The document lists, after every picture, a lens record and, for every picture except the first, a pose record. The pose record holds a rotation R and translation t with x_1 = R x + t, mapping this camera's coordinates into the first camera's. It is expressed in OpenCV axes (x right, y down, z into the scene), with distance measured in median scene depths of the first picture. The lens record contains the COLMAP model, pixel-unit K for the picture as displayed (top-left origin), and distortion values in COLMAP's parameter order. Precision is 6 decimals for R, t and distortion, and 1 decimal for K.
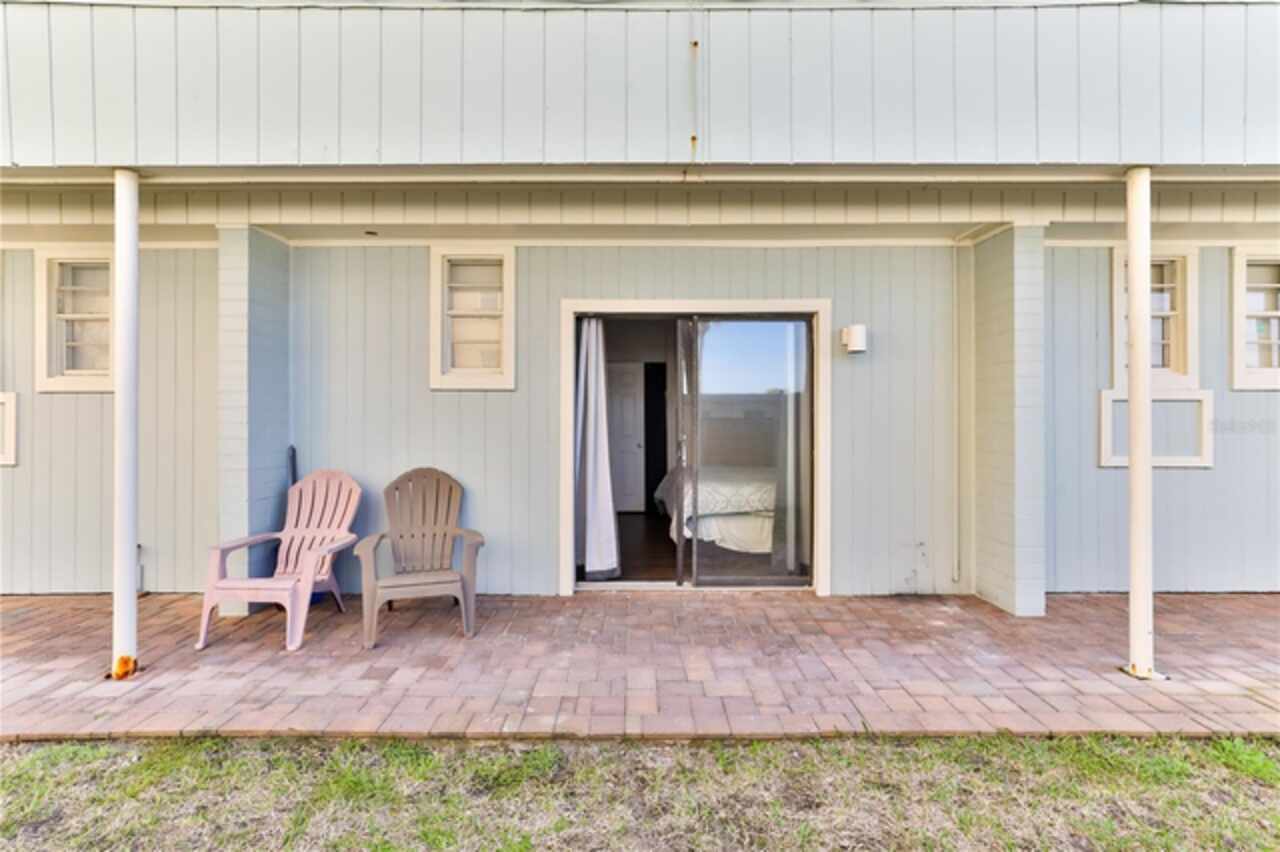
lens RADIAL K [[564.5, 0, 639.9], [0, 564.5, 400.3], [0, 0, 1]] dist [-0.023010, 0.016968]
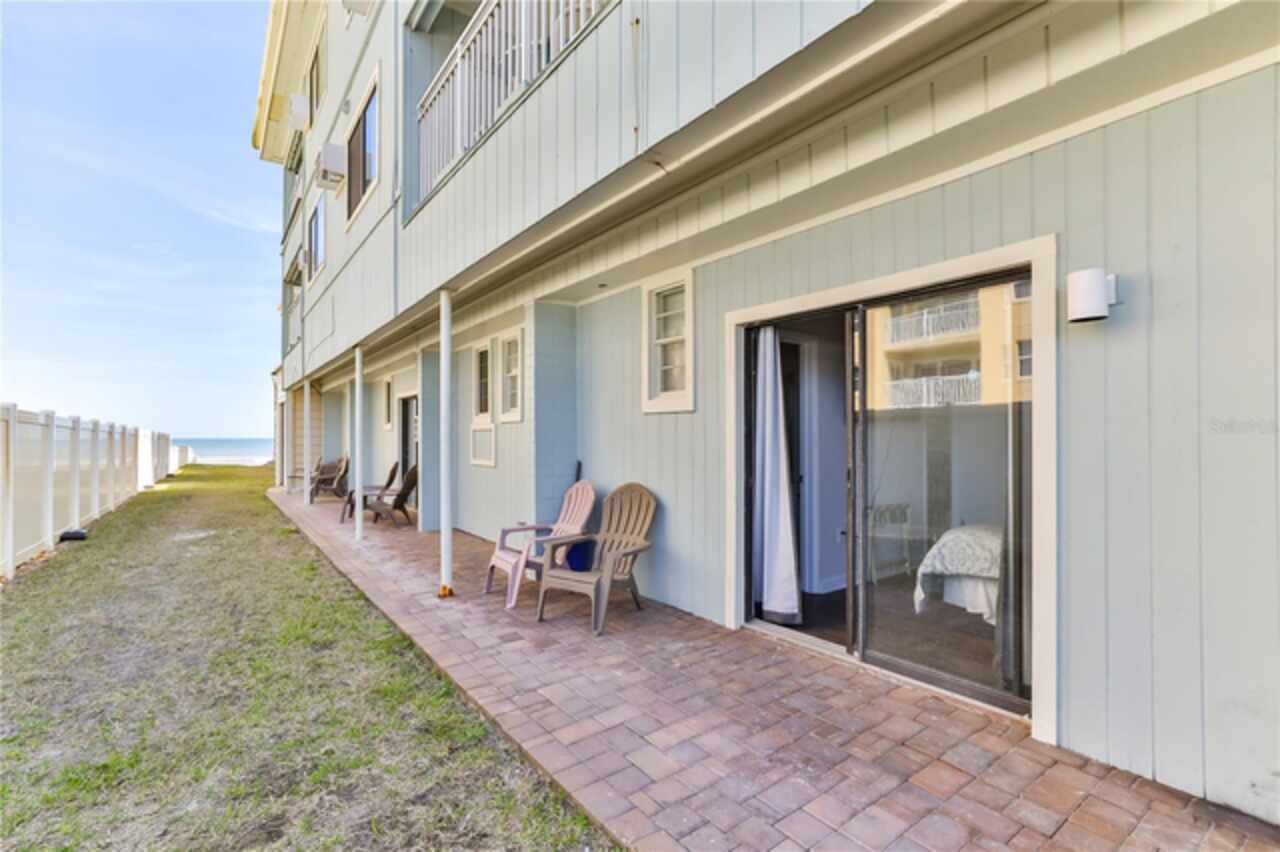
lens RADIAL K [[585.3, 0, 640.0], [0, 585.3, 419.7], [0, 0, 1]] dist [-0.018944, 0.009743]
pose [[0.601739, -0.023813, -0.798338, 0.567930], [0.038792, 0.999247, -0.000567, -0.006794], [0.797750, -0.030628, 0.602210, 0.302999]]
